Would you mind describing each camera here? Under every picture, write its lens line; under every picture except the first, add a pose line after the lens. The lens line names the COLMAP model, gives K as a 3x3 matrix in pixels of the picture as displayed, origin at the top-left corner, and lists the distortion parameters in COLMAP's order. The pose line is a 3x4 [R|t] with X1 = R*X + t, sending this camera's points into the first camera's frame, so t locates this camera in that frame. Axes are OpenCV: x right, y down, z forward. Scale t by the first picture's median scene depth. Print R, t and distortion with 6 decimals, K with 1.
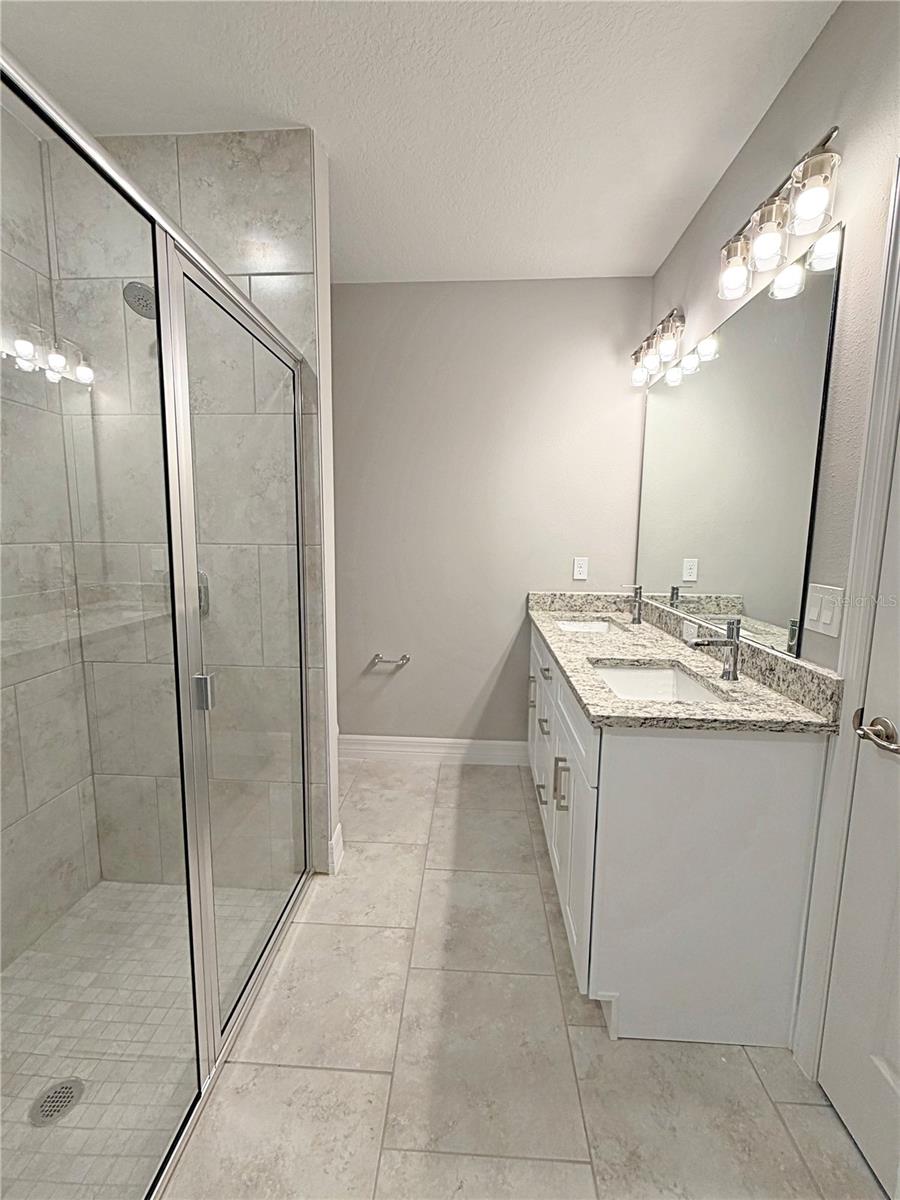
lens RADIAL K [[497.1, 0, 450.3], [0, 497.1, 596.4], [0, 0, 1]] dist [-0.000273, 0.000136]
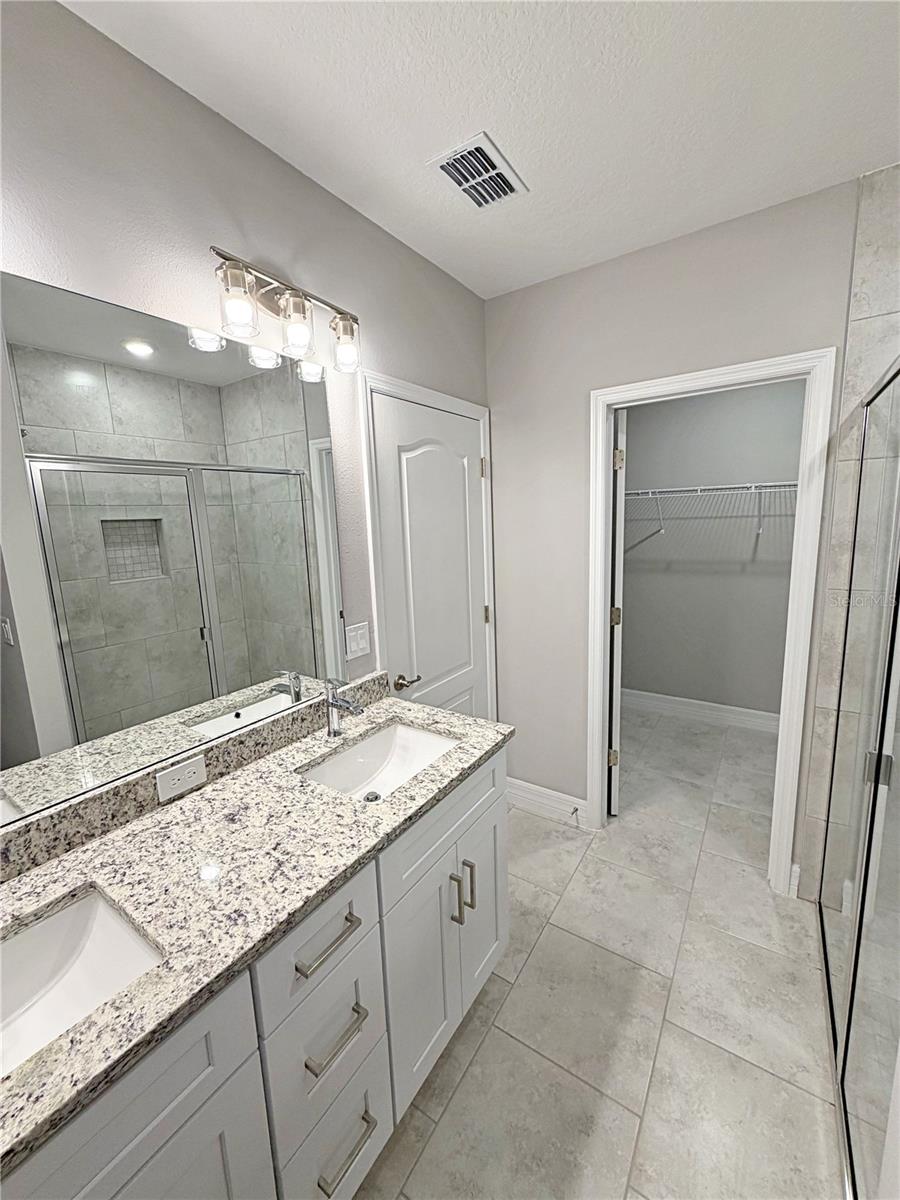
lens RADIAL K [[479.6, 0, 450.1], [0, 479.6, 596.4], [0, 0, 1]] dist [-0.000265, 0.000271]
pose [[-0.858982, -0.064026, 0.507987, -0.157252], [0.090539, 0.957521, 0.273781, -0.363159], [-0.503937, 0.281166, -0.816697, 1.549297]]
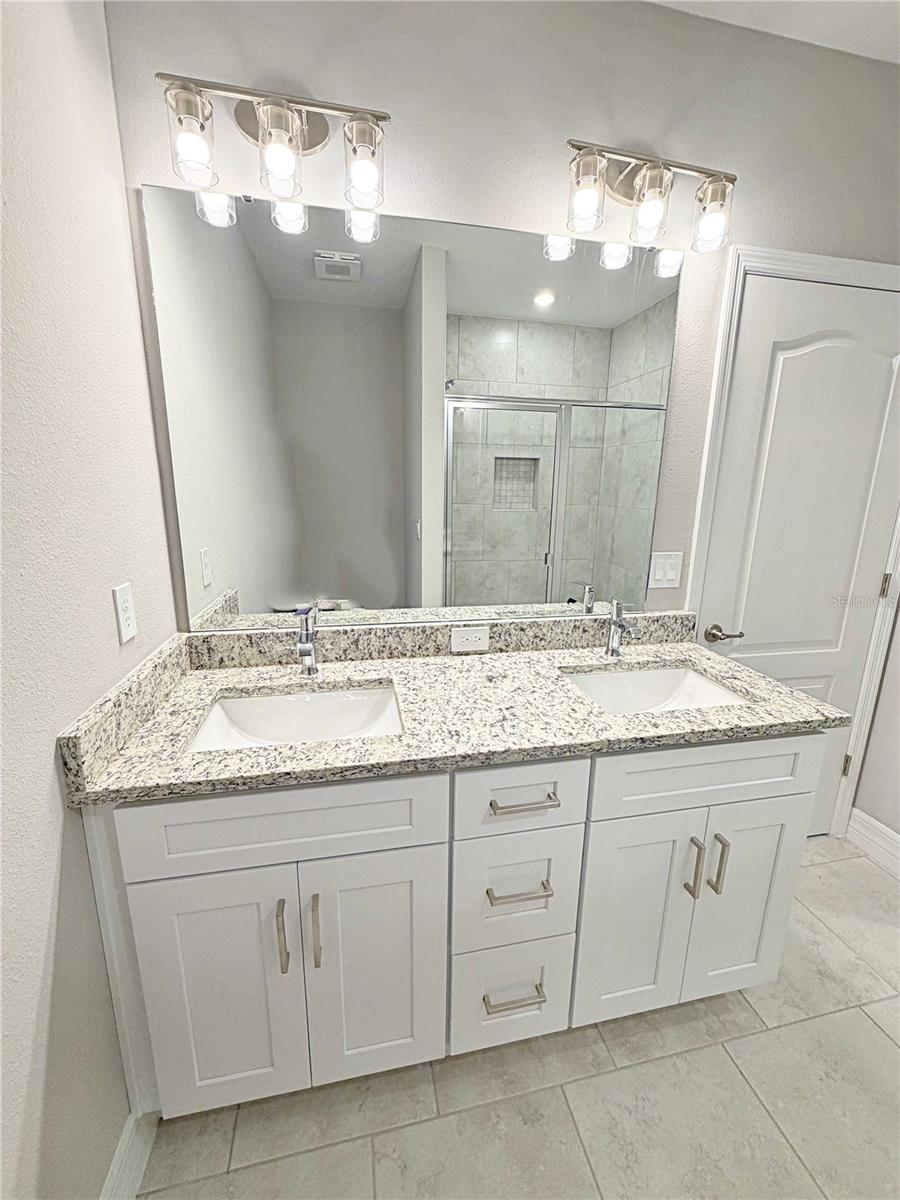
lens RADIAL K [[479.6, 0, 450.1], [0, 479.6, 596.4], [0, 0, 1]] dist [-0.000265, 0.000271]
pose [[-0.261678, -0.229153, 0.937557, -0.256974], [0.103488, 0.959144, 0.263313, -0.239915], [-0.959591, 0.165929, -0.227272, 1.452784]]
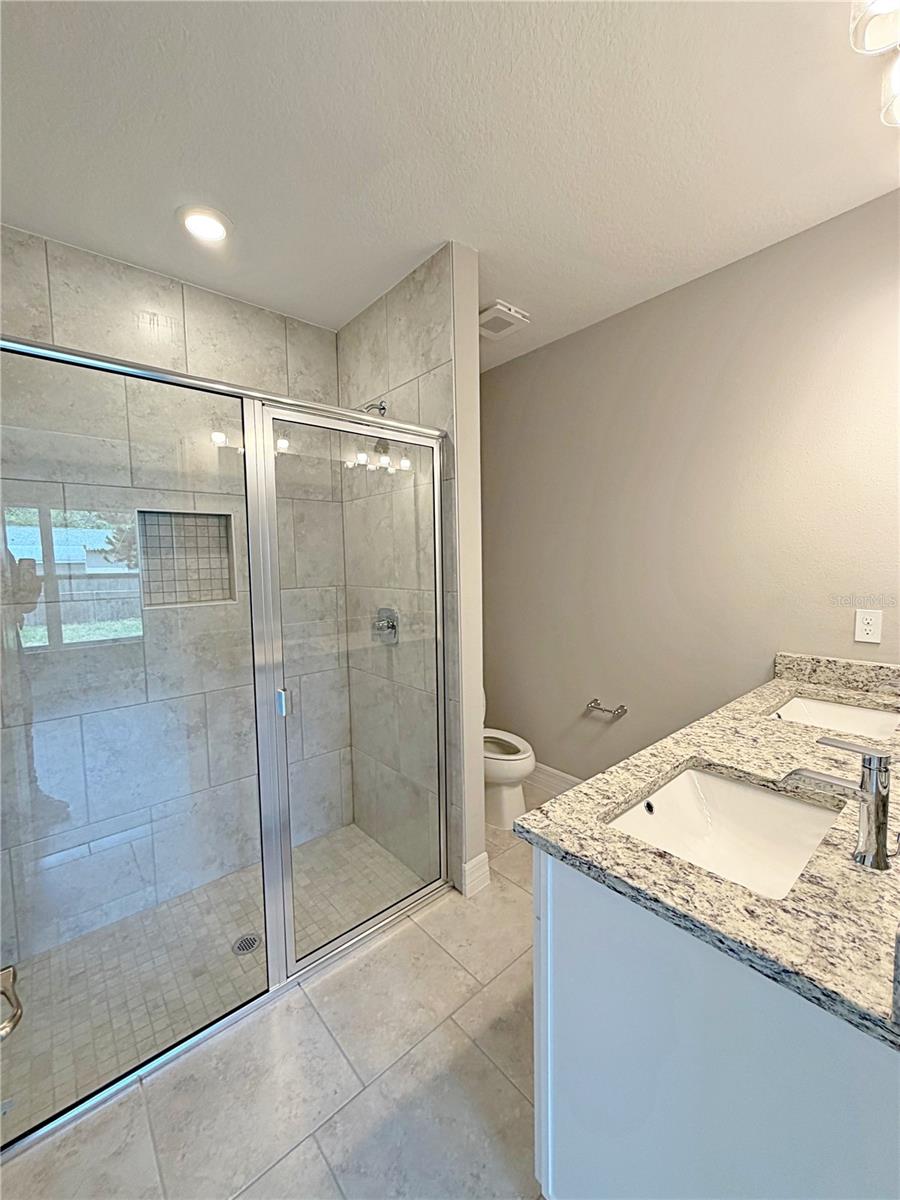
lens RADIAL K [[479.6, 0, 450.1], [0, 479.6, 596.4], [0, 0, 1]] dist [-0.000265, 0.000271]
pose [[0.694716, 0.030823, -0.718623, 0.574565], [-0.064917, 0.997691, -0.019965, -0.080048], [0.716349, 0.060521, 0.695113, 0.266290]]
